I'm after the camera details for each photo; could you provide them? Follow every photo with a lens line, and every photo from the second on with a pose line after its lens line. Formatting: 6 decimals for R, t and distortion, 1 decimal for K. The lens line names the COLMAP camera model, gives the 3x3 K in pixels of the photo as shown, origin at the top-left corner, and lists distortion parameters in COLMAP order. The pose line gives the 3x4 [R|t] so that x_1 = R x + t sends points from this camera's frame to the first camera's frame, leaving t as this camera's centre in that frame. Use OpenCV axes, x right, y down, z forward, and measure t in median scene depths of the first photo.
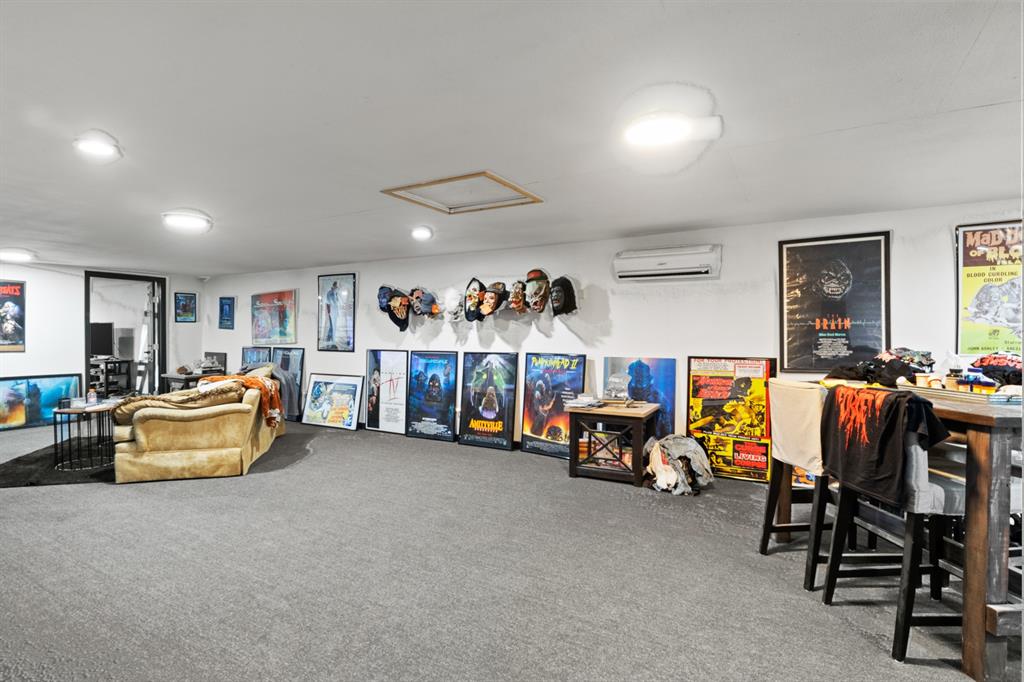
lens RADIAL K [[513.6, 0, 513.6], [0, 513.6, 338.5], [0, 0, 1]] dist [-0.006636, 0.000608]
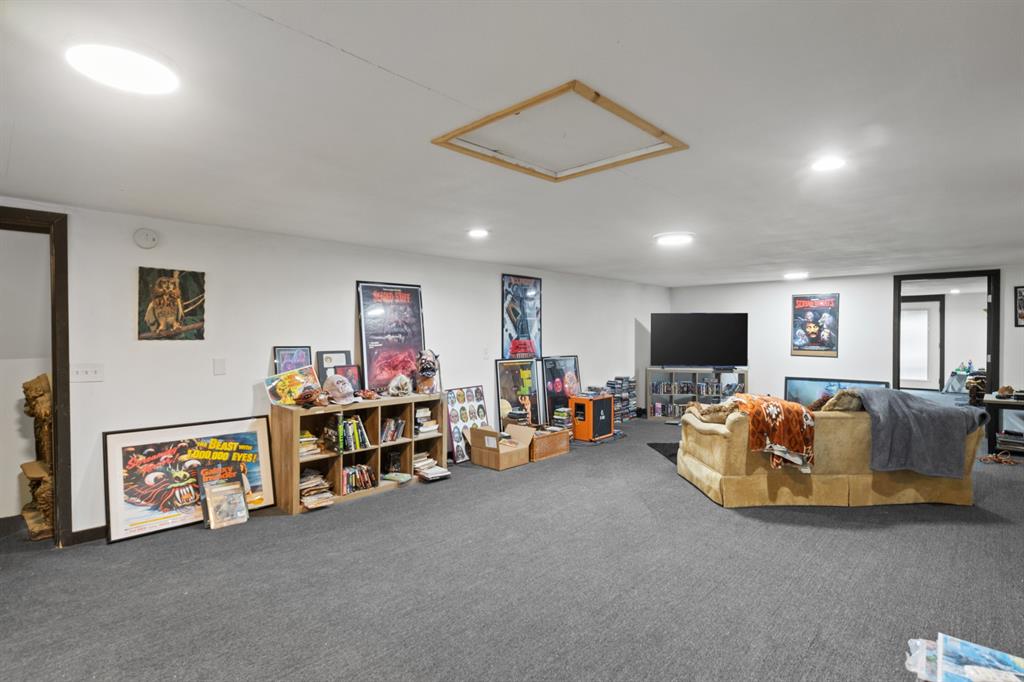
lens RADIAL K [[513.6, 0, 512.9], [0, 513.6, 338.9], [0, 0, 1]] dist [-0.006636, 0.000608]
pose [[-0.238972, 0.010057, -0.970974, 0.500635], [-0.005672, 0.999915, 0.011753, -0.039973], [0.971010, 0.008316, -0.238895, 1.016078]]
